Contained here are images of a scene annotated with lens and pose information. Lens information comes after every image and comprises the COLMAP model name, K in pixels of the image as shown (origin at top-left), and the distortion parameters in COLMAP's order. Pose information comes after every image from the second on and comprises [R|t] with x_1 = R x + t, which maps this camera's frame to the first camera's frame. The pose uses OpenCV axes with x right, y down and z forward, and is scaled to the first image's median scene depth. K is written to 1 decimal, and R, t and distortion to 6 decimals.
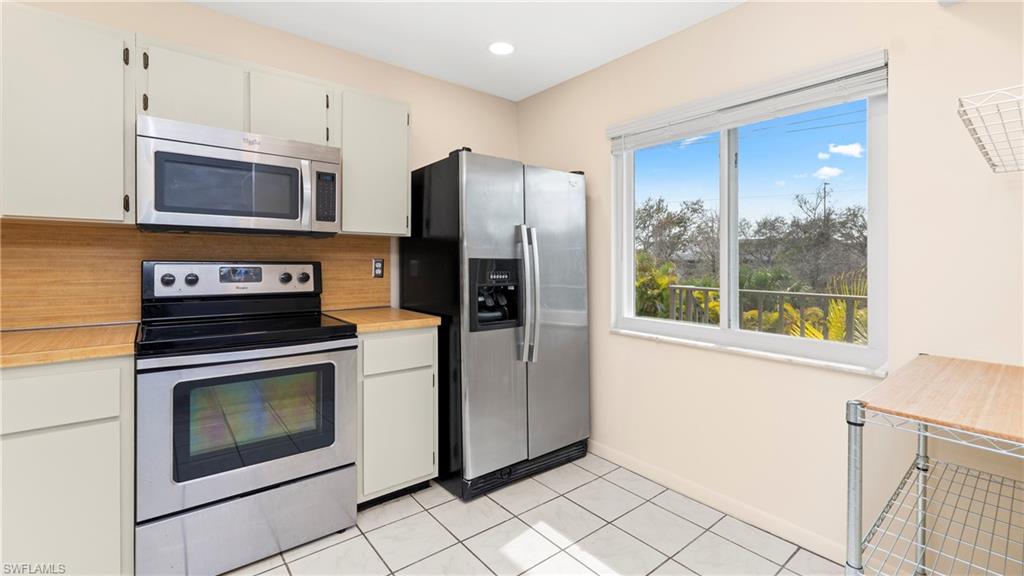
lens RADIAL K [[436.7, 0, 509.7], [0, 436.7, 263.2], [0, 0, 1]] dist [-0.002509, -0.000101]
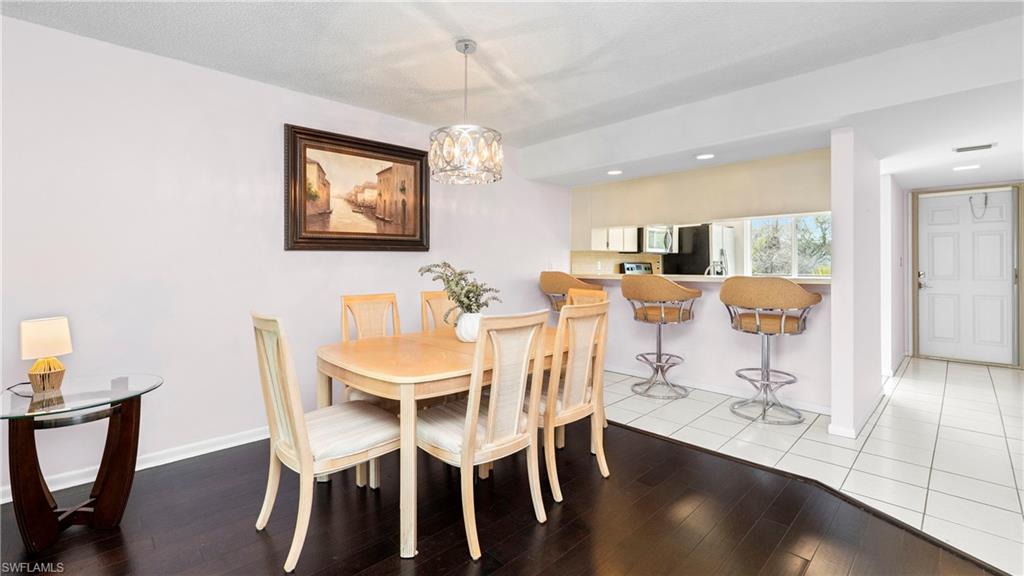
lens RADIAL K [[442.2, 0, 509.7], [0, 442.2, 259.0], [0, 0, 1]] dist [0.001172, 0.000081]
pose [[0.995630, -0.010099, 0.092839, -1.707485], [0.011406, 0.999843, -0.013556, 0.000151], [-0.092687, 0.014555, 0.995589, -1.814088]]
